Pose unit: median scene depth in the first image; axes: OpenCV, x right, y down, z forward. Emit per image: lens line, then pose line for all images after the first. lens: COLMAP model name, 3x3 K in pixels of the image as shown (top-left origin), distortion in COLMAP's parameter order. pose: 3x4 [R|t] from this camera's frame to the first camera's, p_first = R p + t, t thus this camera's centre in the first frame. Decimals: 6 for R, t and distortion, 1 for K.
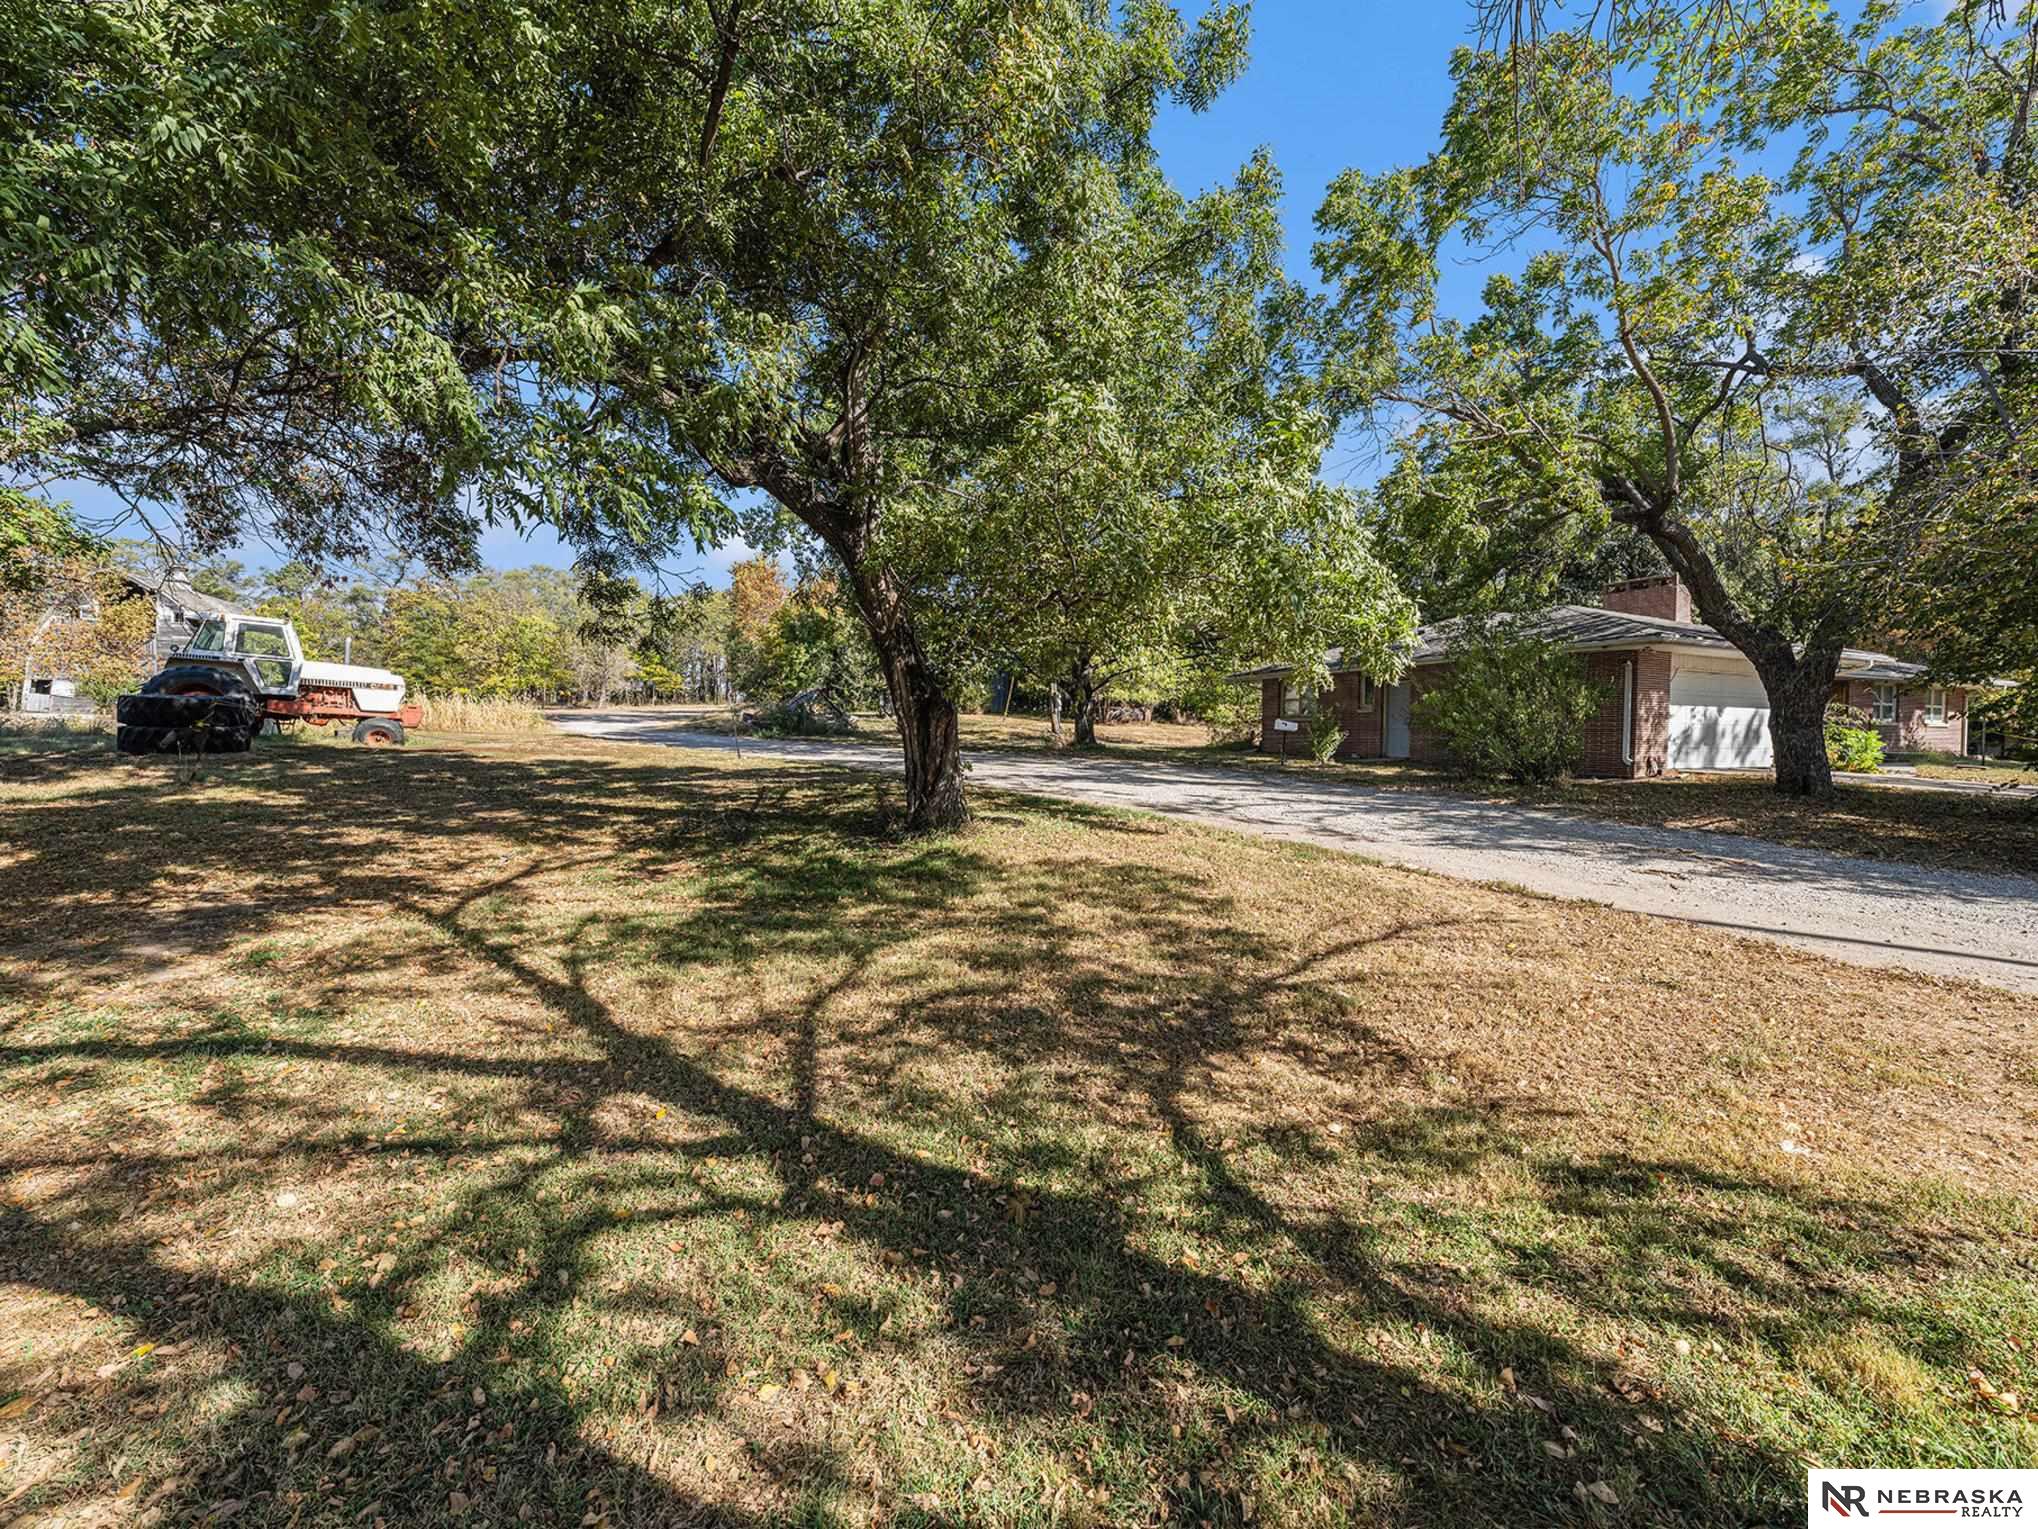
lens RADIAL K [[733.5, 0, 1006.0], [0, 733.5, 767.6], [0, 0, 1]] dist [-0.002997, 0.000246]
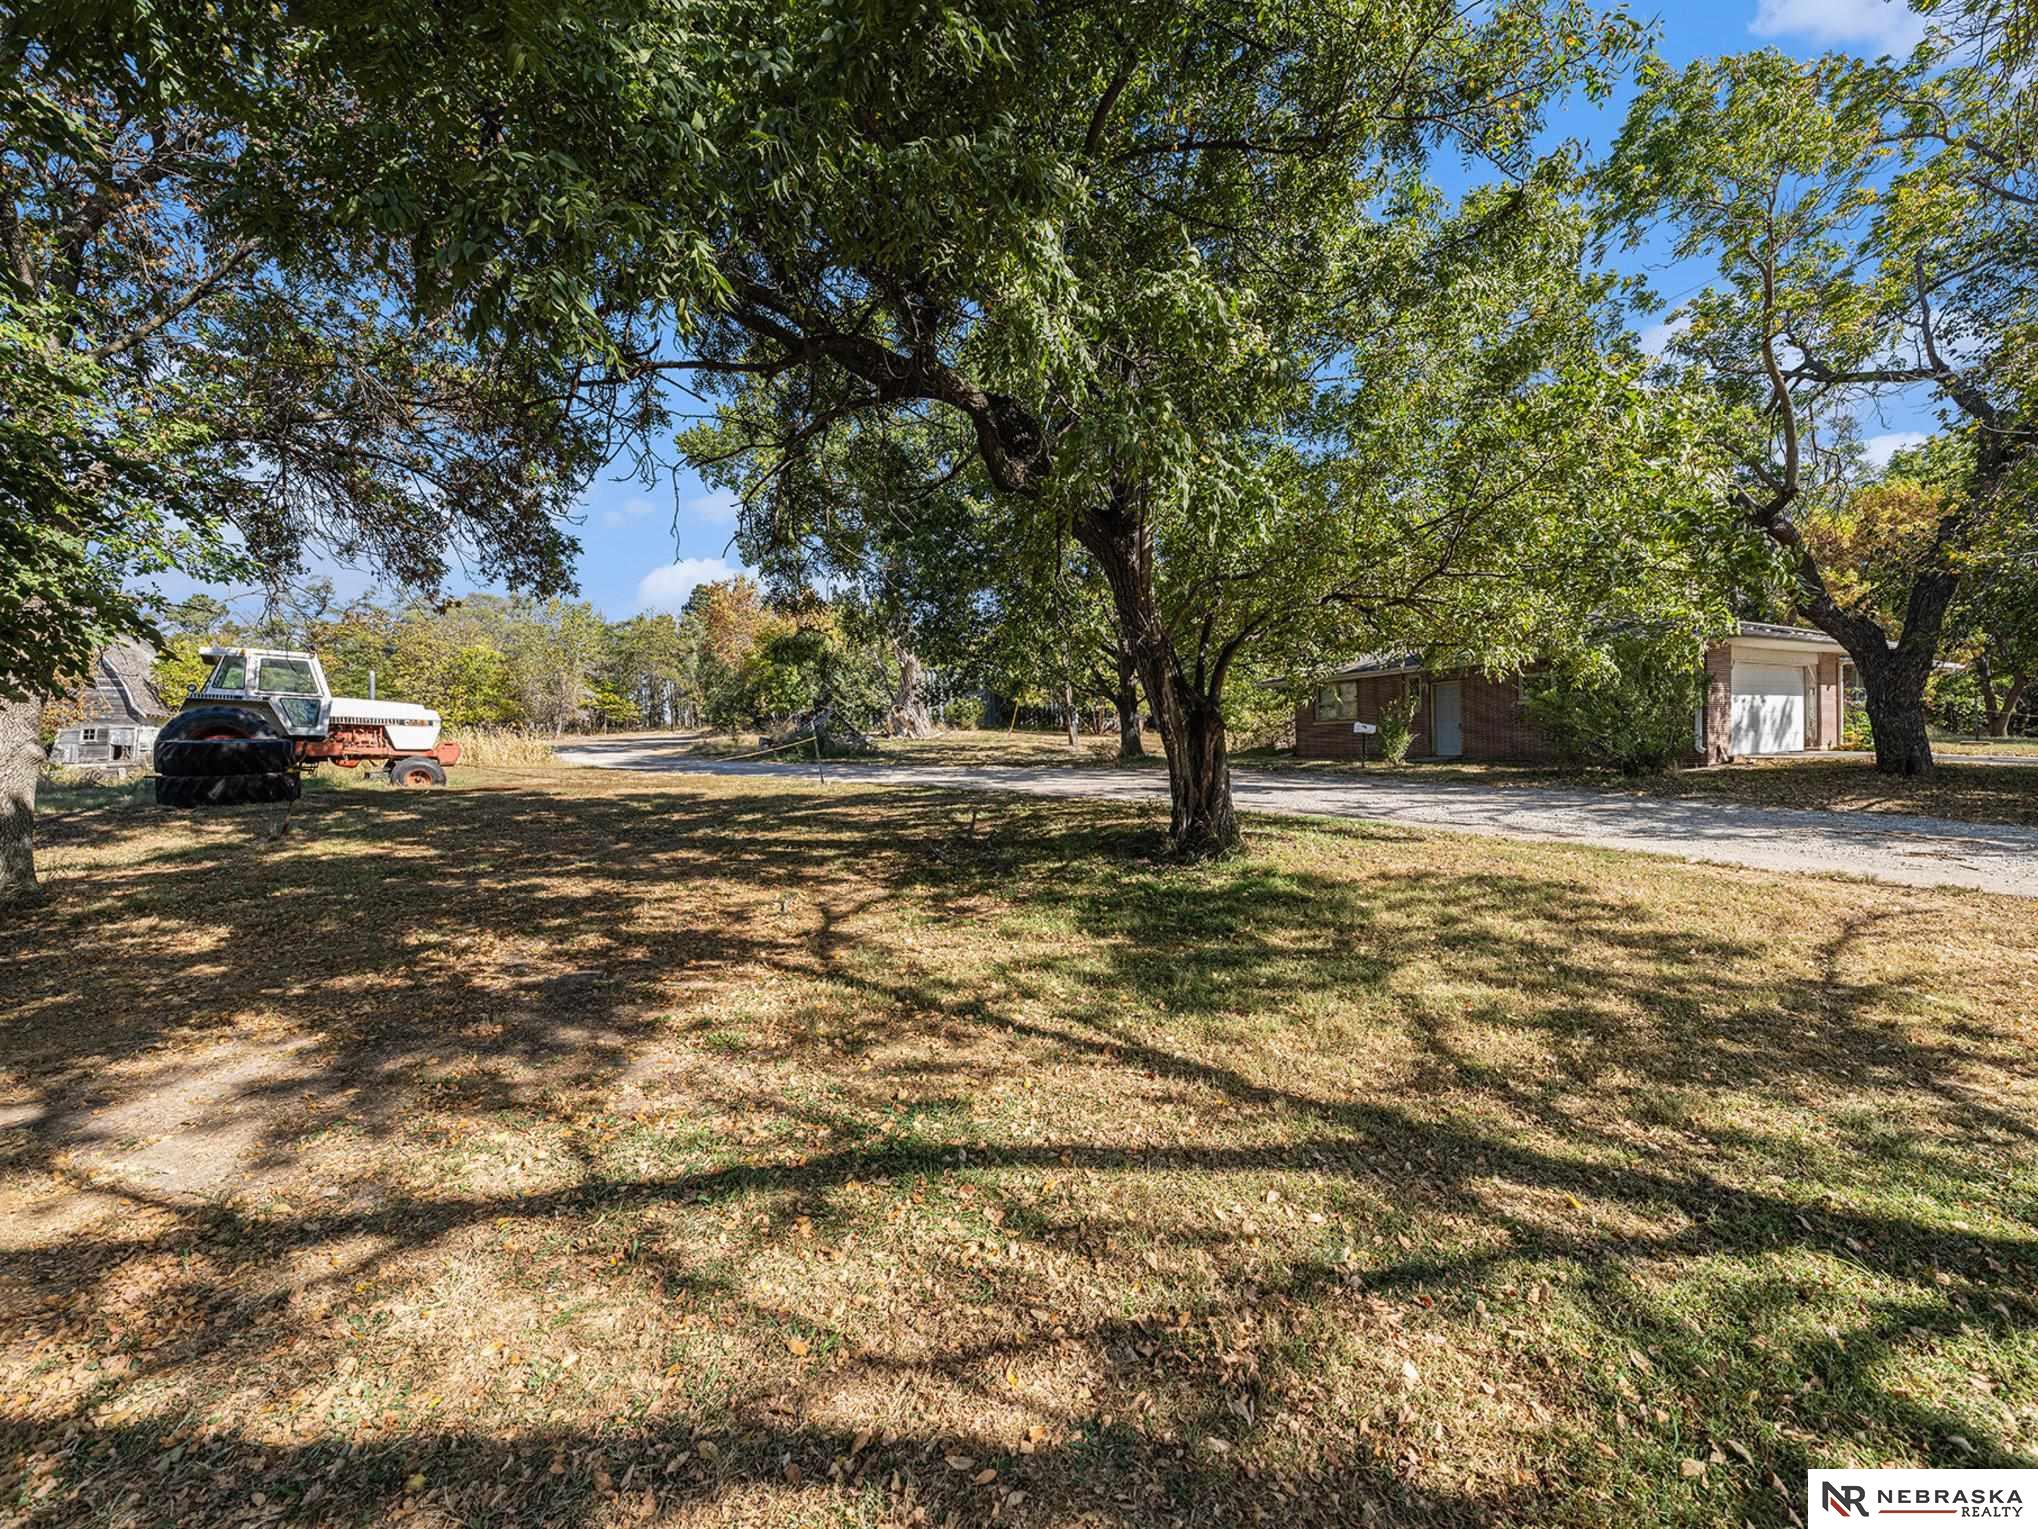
lens RADIAL K [[733.5, 0, 1026.7], [0, 733.5, 763.8], [0, 0, 1]] dist [-0.002997, 0.000246]
pose [[0.996374, -0.041012, 0.074545, -0.191378], [0.042853, 0.998811, -0.023256, -0.005790], [-0.073502, 0.026367, 0.996946, 0.033639]]
